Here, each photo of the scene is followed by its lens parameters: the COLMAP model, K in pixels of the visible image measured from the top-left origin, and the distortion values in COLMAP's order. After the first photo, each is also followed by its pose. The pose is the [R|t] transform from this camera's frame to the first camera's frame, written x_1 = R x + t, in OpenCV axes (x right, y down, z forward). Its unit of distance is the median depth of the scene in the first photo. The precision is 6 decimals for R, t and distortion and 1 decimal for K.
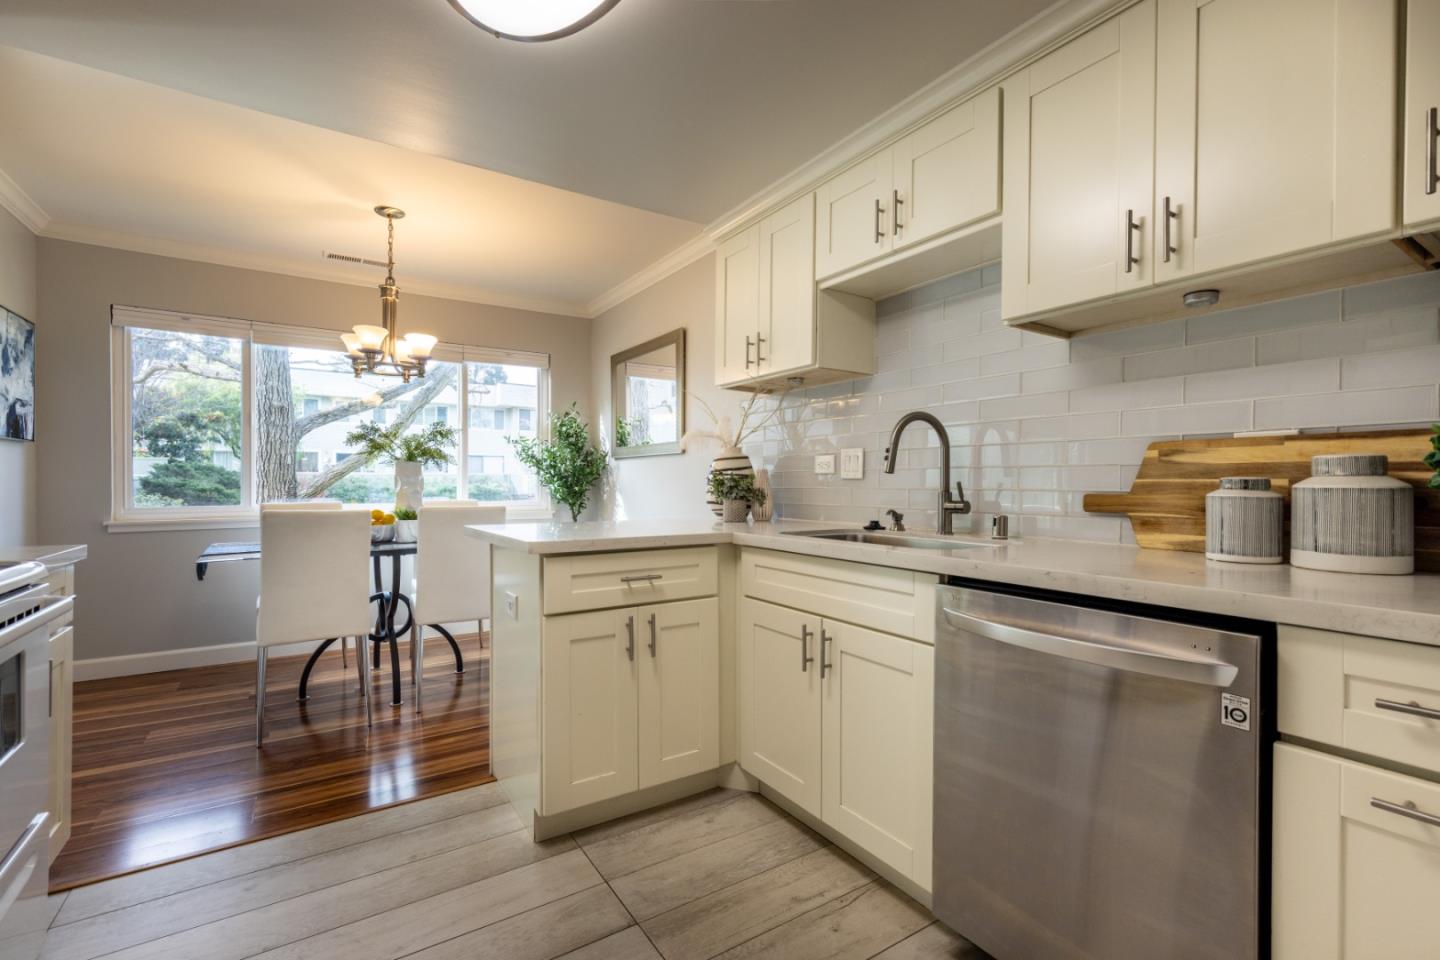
lens RADIAL K [[639.6, 0, 735.3], [0, 639.6, 484.8], [0, 0, 1]] dist [0.003745, 0.000181]
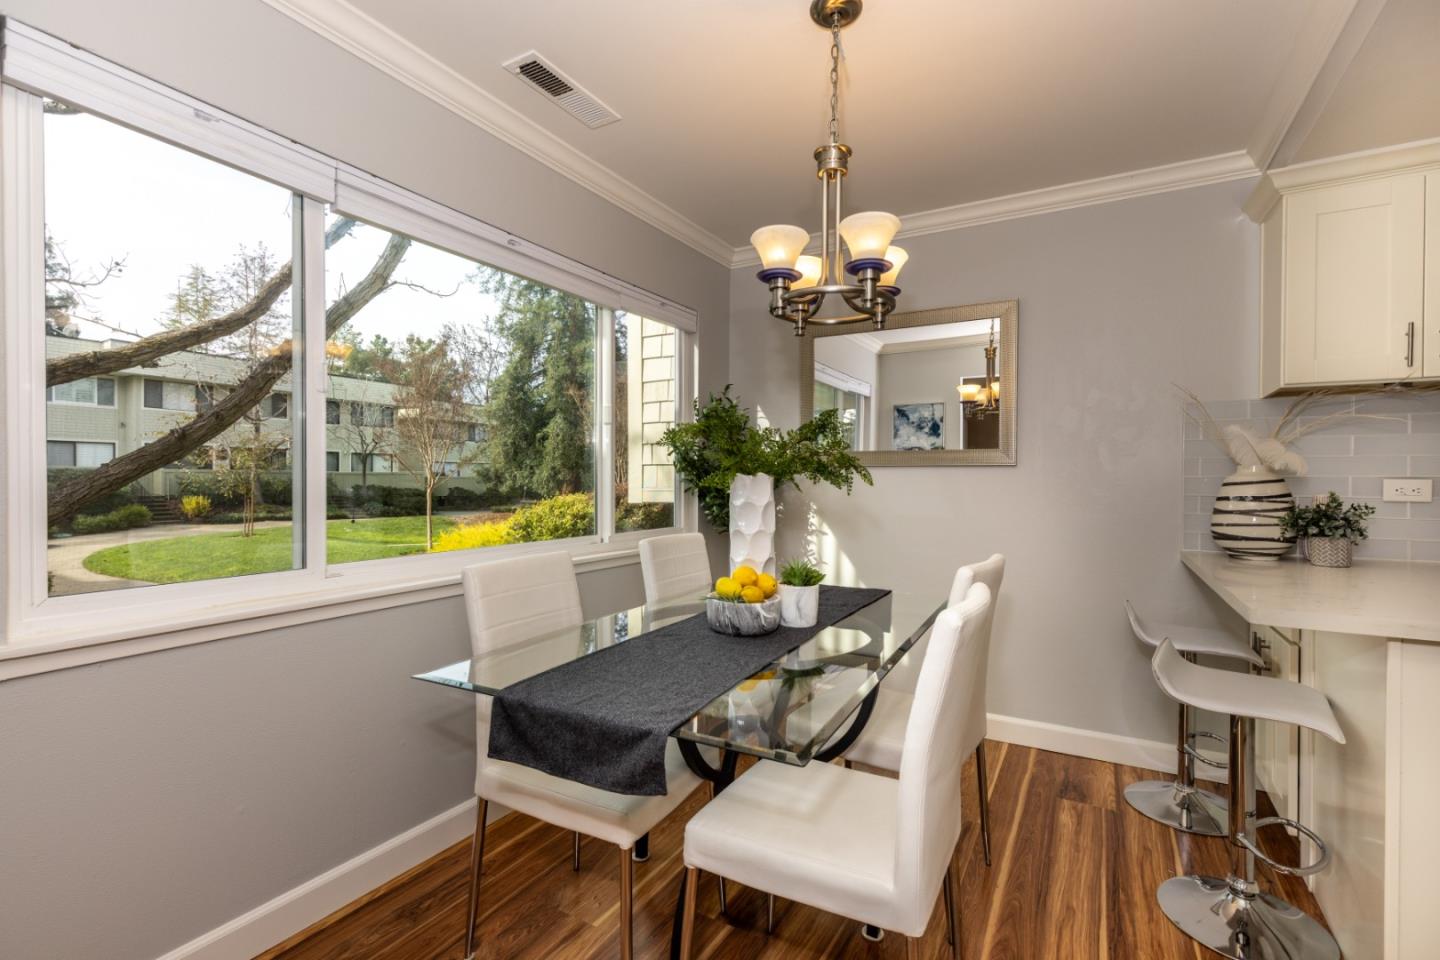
lens RADIAL K [[639.6, 0, 735.3], [0, 639.6, 484.8], [0, 0, 1]] dist [0.003745, 0.000181]
pose [[0.894305, 0.000748, 0.447457, -1.461327], [-0.003054, 0.999986, 0.004432, -0.059361], [-0.447447, -0.005330, 0.894295, 0.978870]]
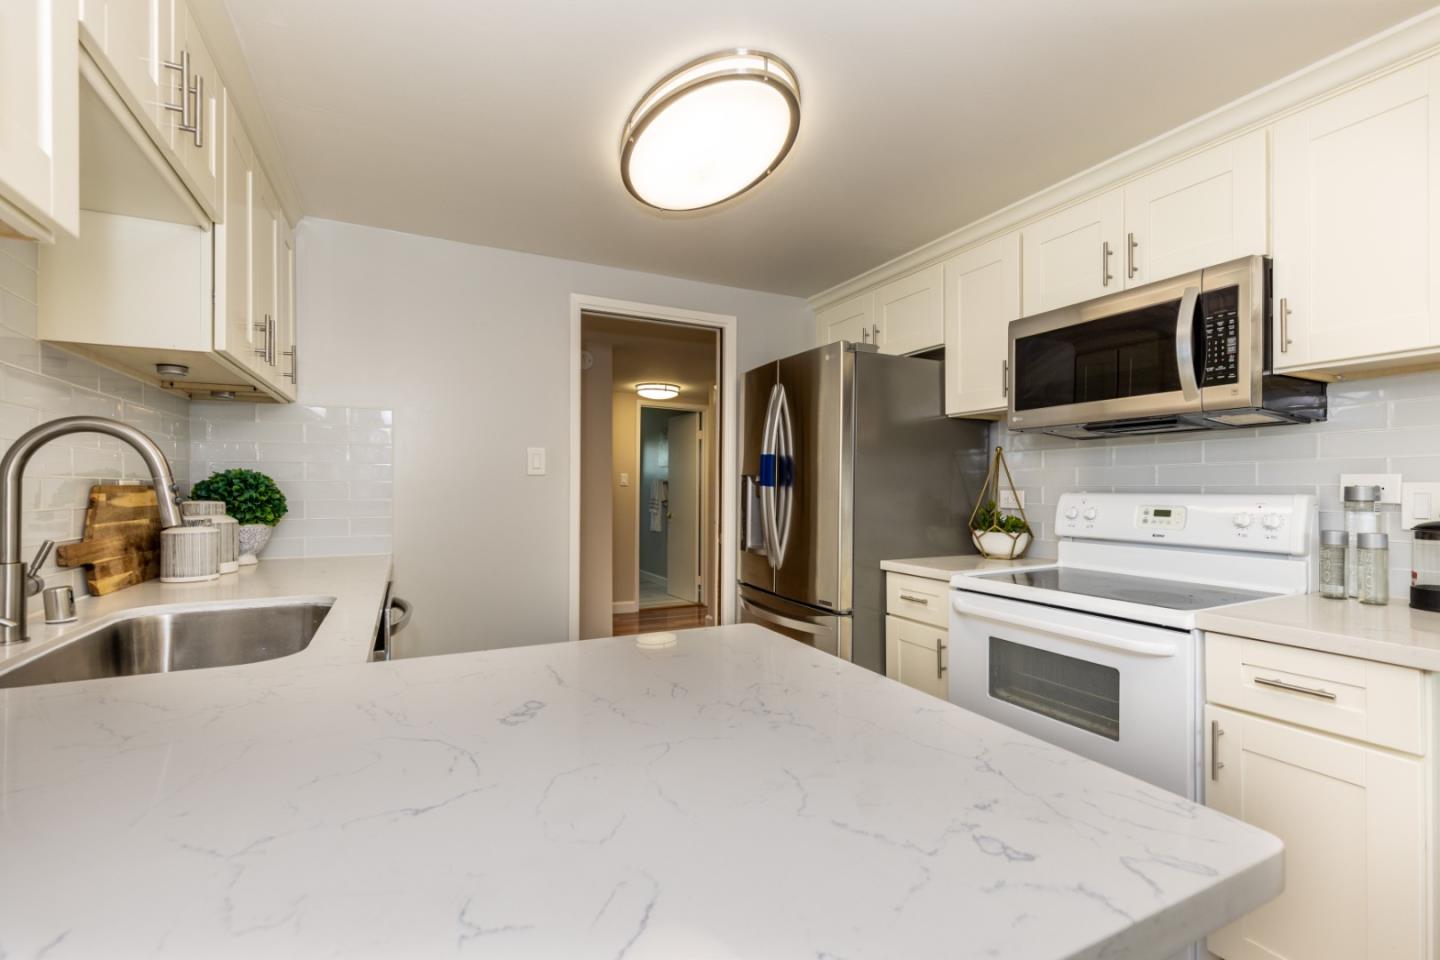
lens RADIAL K [[639.6, 0, 735.3], [0, 639.6, 484.8], [0, 0, 1]] dist [0.003745, 0.000181]
pose [[-0.992951, -0.001282, 0.118522, -0.376794], [-0.001316, 0.999999, -0.000210, -0.061849], [-0.118522, -0.000365, -0.992951, 1.675529]]
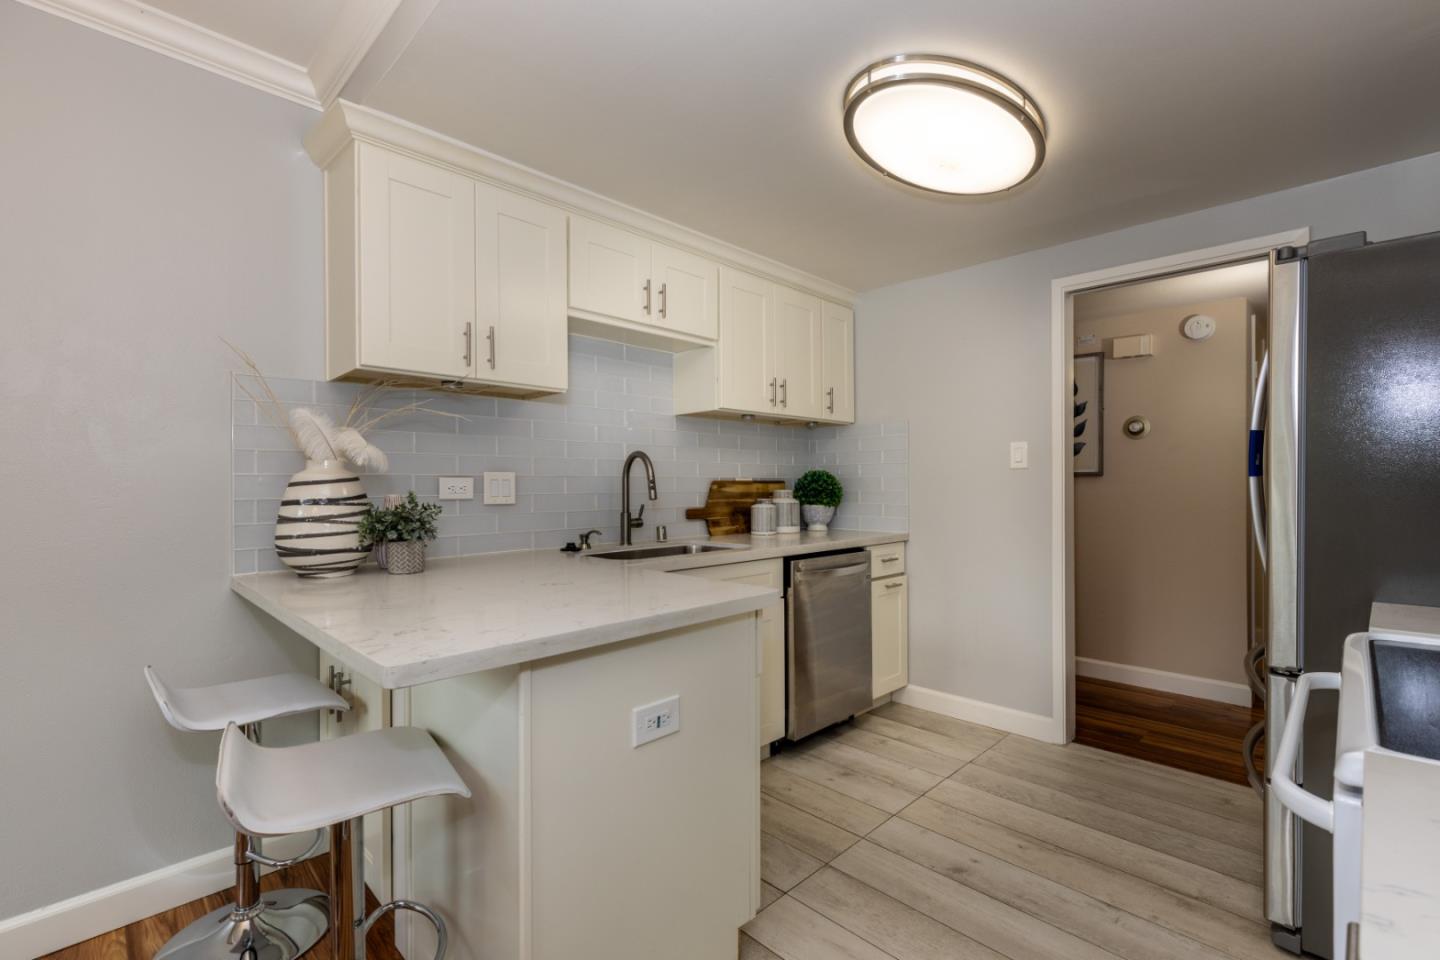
lens RADIAL K [[639.6, 0, 735.3], [0, 639.6, 484.8], [0, 0, 1]] dist [0.003745, 0.000181]
pose [[-0.206621, -0.002758, 0.978417, -1.136308], [0.006715, 0.999968, 0.004237, -0.056382], [-0.978398, 0.007446, -0.206596, 1.212003]]
